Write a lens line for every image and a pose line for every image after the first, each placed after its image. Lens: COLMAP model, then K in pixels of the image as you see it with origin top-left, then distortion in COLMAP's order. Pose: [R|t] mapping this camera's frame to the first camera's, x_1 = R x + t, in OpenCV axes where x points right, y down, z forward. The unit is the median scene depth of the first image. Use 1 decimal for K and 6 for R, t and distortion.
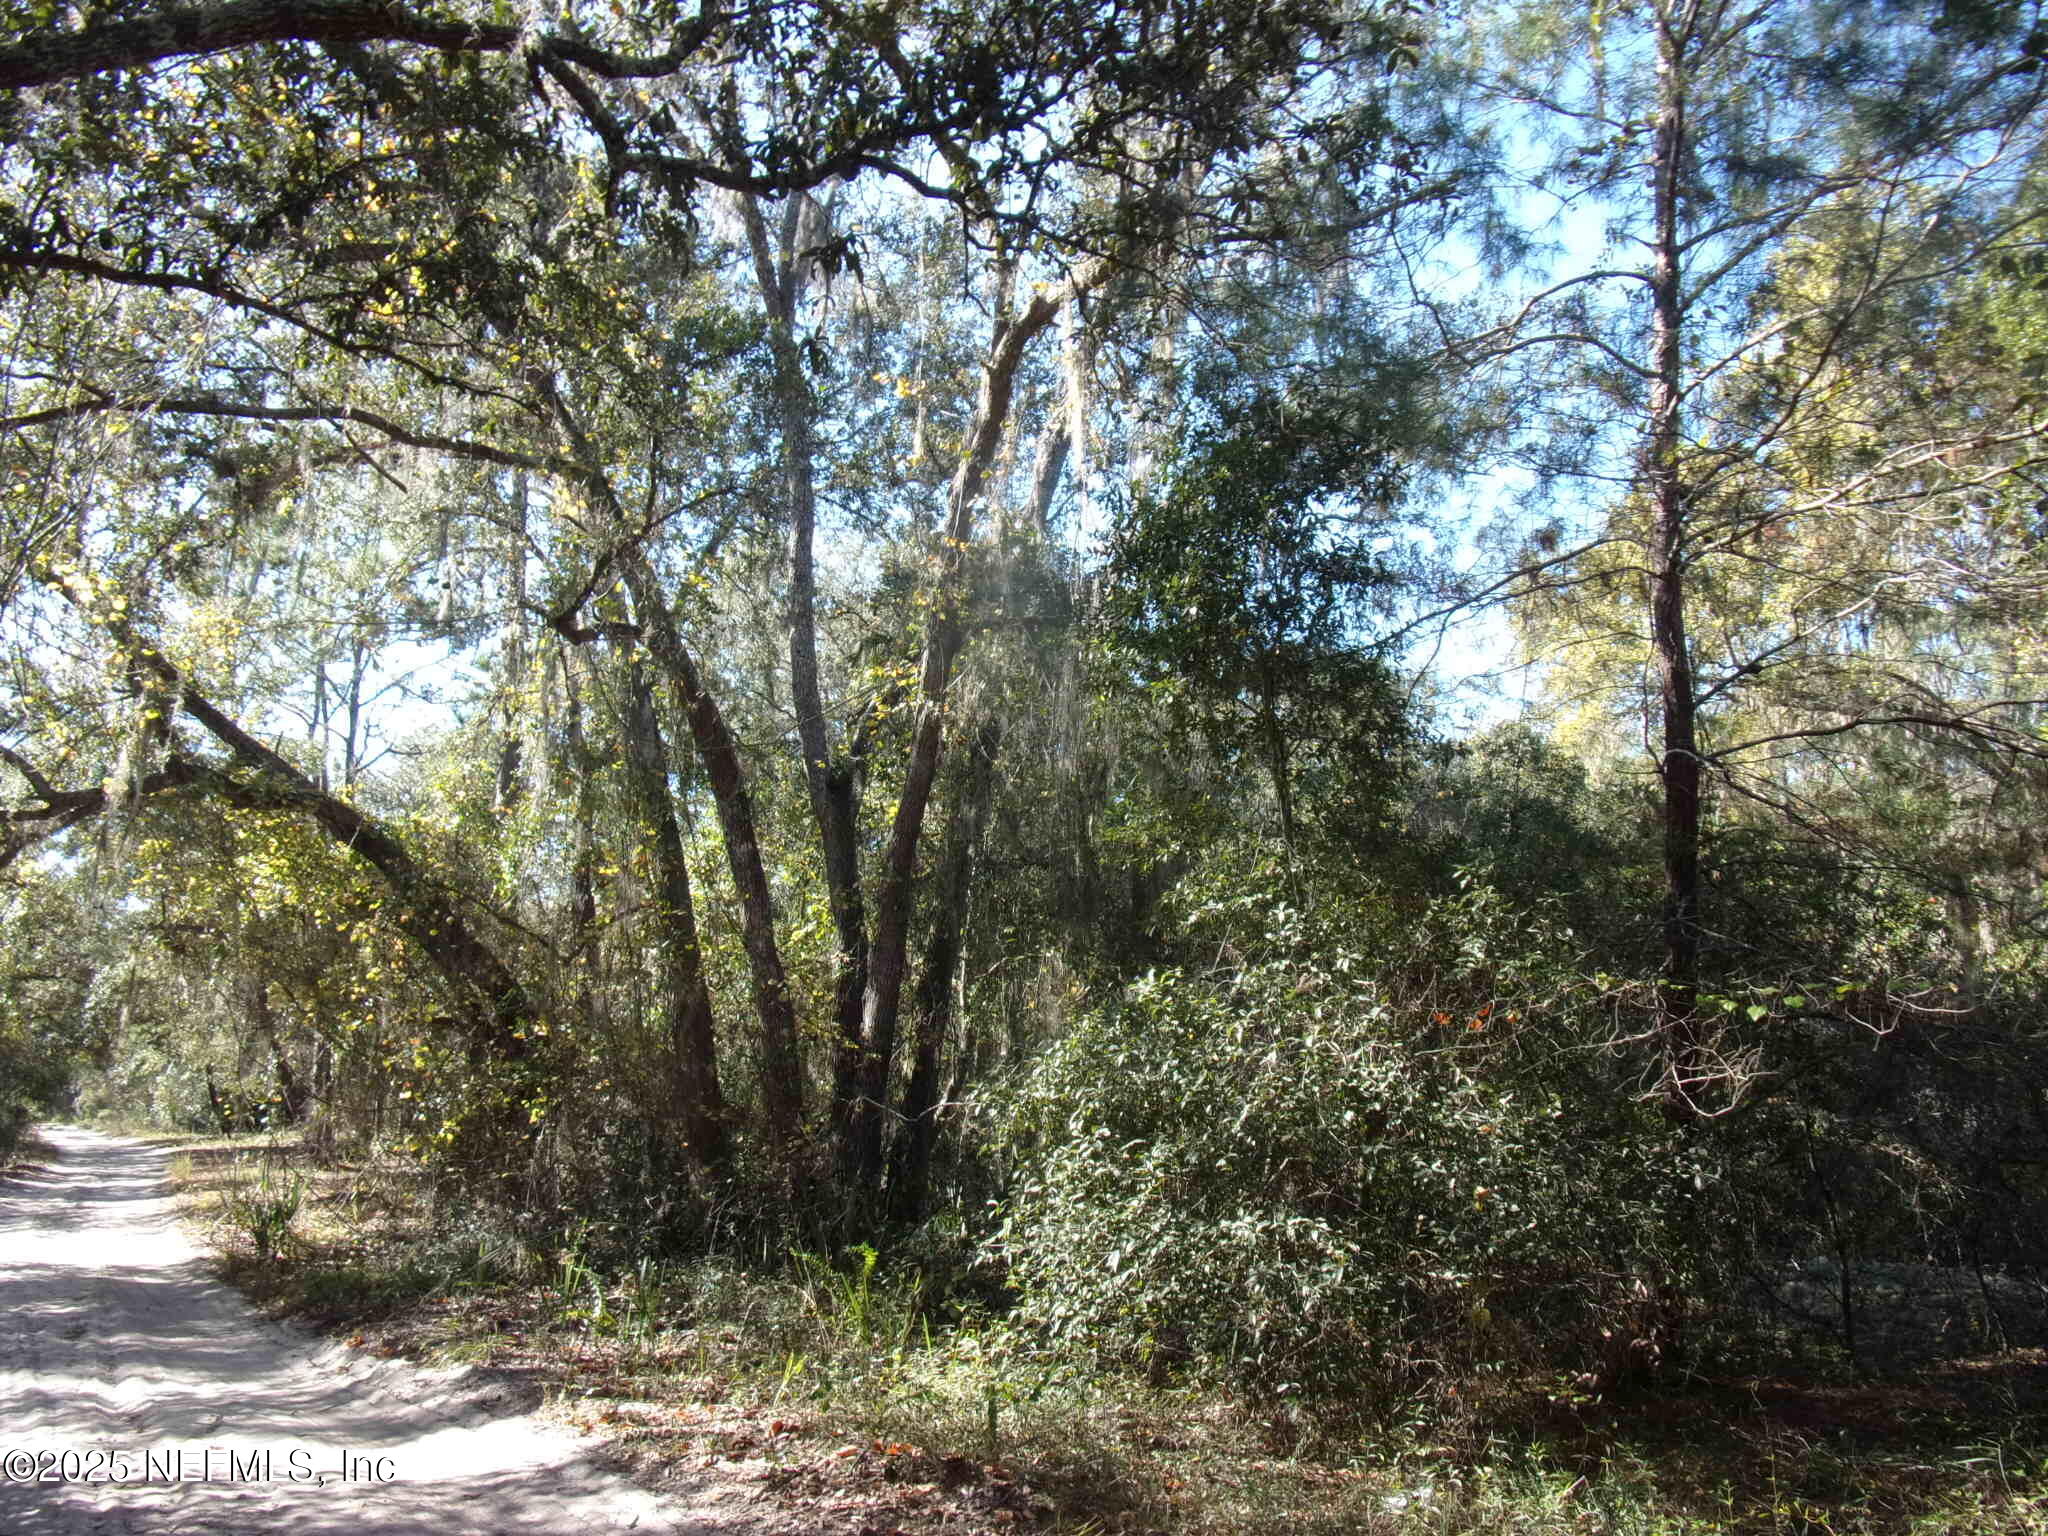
lens RADIAL K [[1574.8, 0, 1053.5], [0, 1574.8, 773.1], [0, 0, 1]] dist [-0.001632, 0.008514]
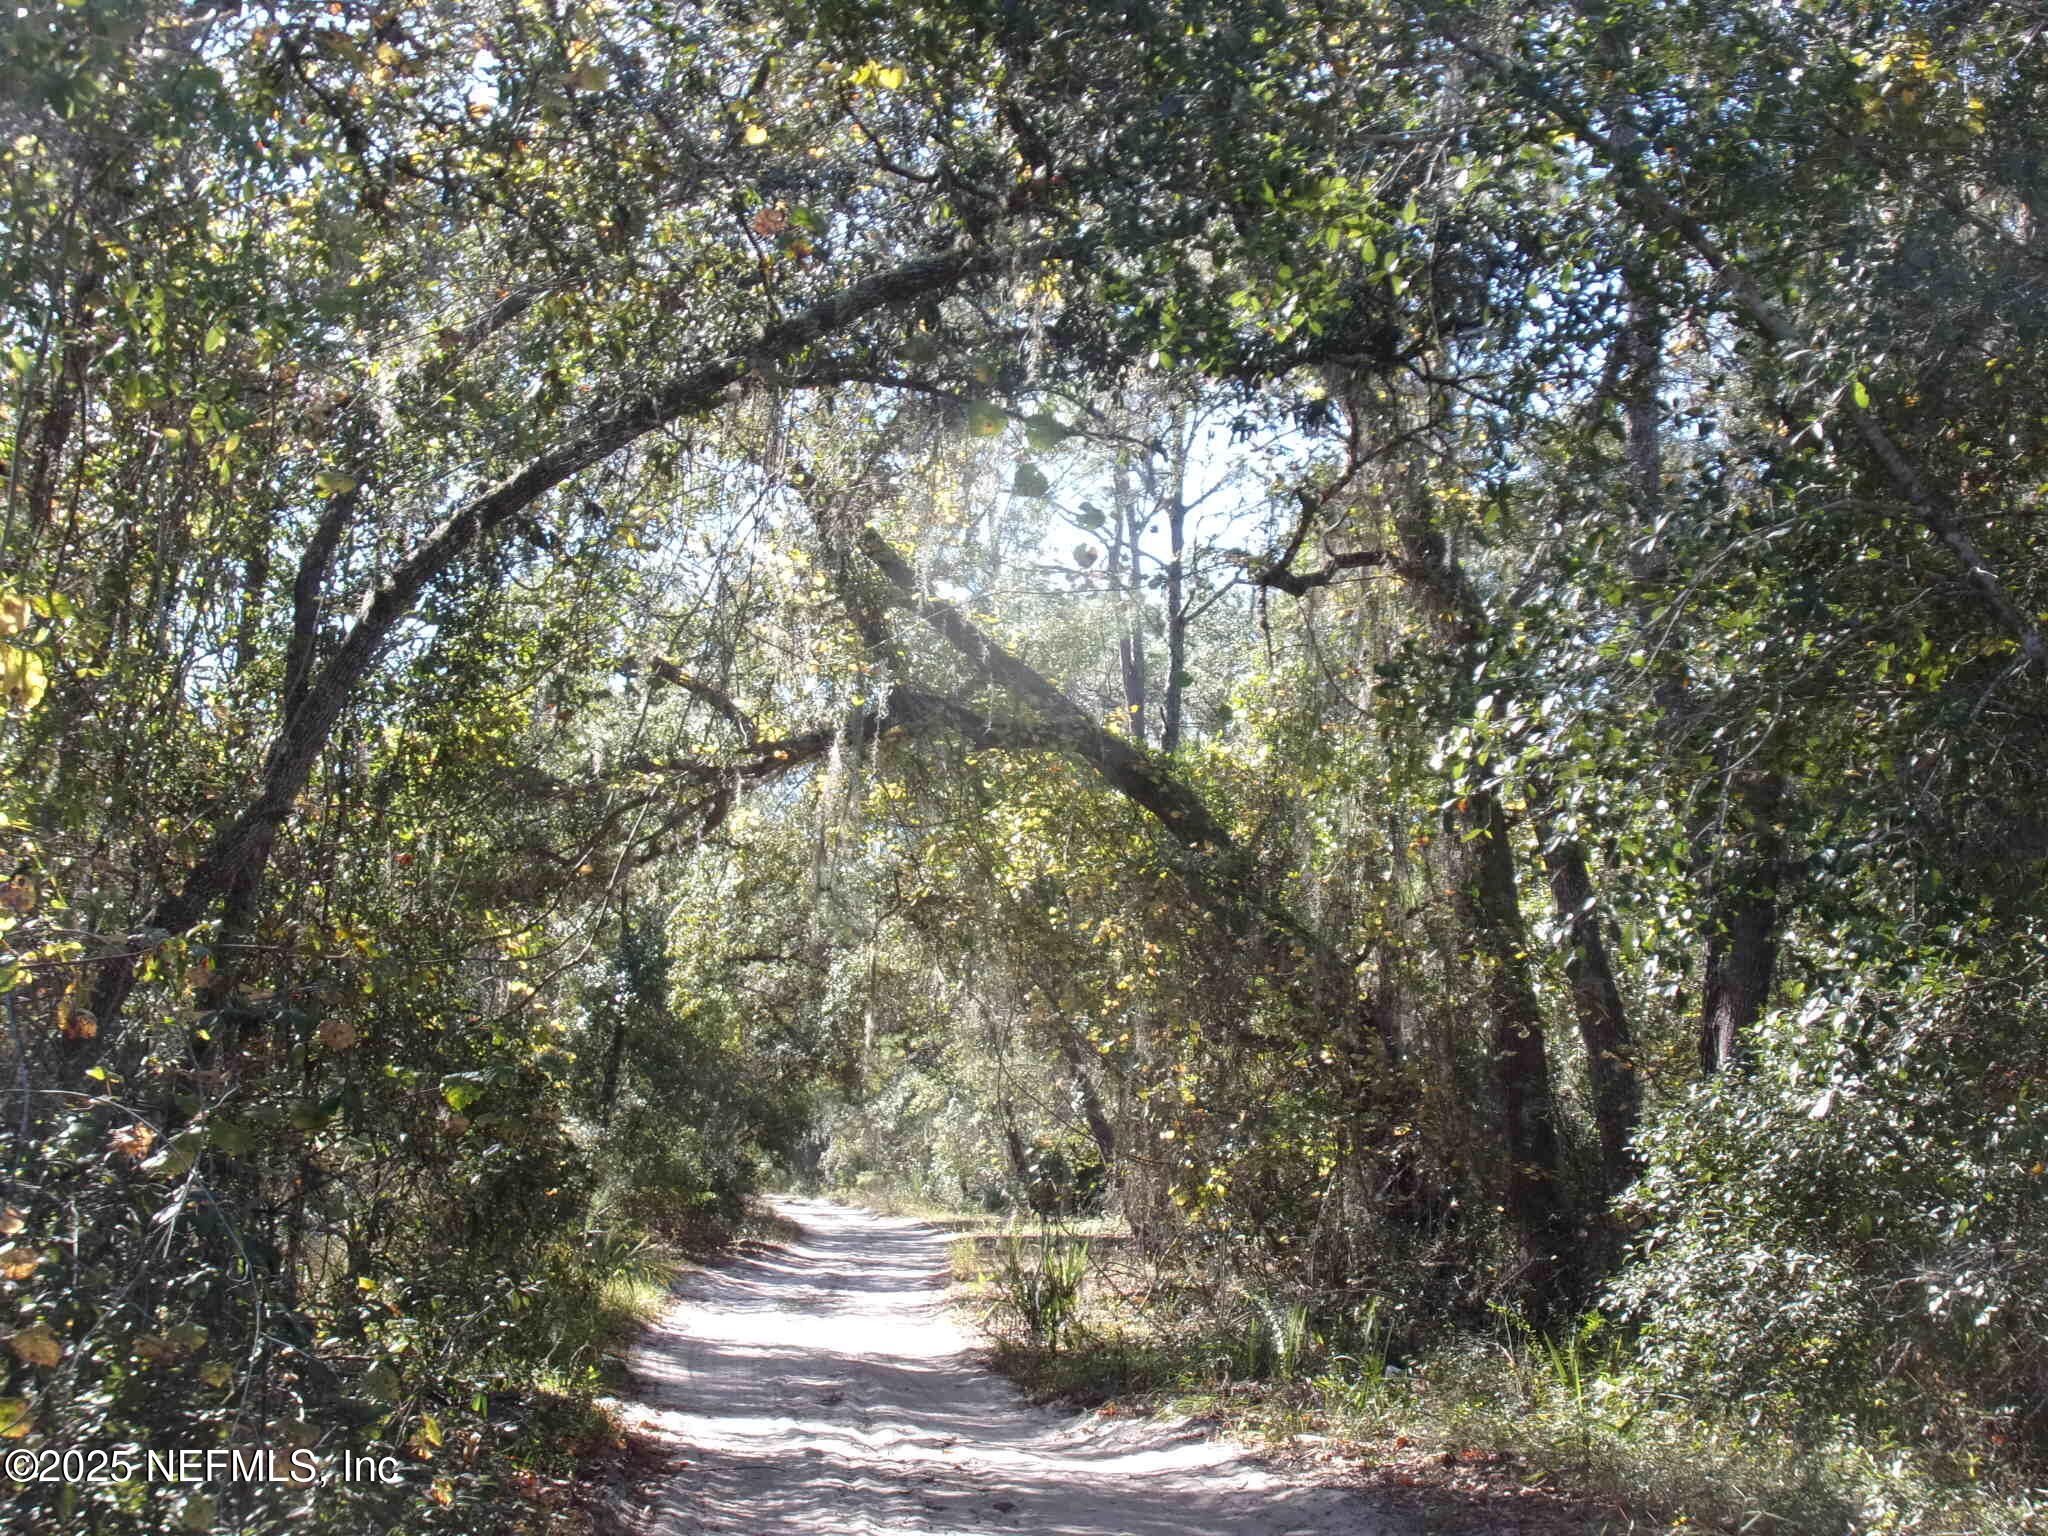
lens RADIAL K [[3218.7, 0, 1024.0], [0, 3218.7, 768.0], [0, 0, 1]] dist [-0.010799, -0.025061]
pose [[0.884533, -0.022281, -0.465946, 0.129053], [0.055776, 0.996744, 0.058221, -0.035752], [0.463132, -0.077487, 0.882896, -0.205130]]
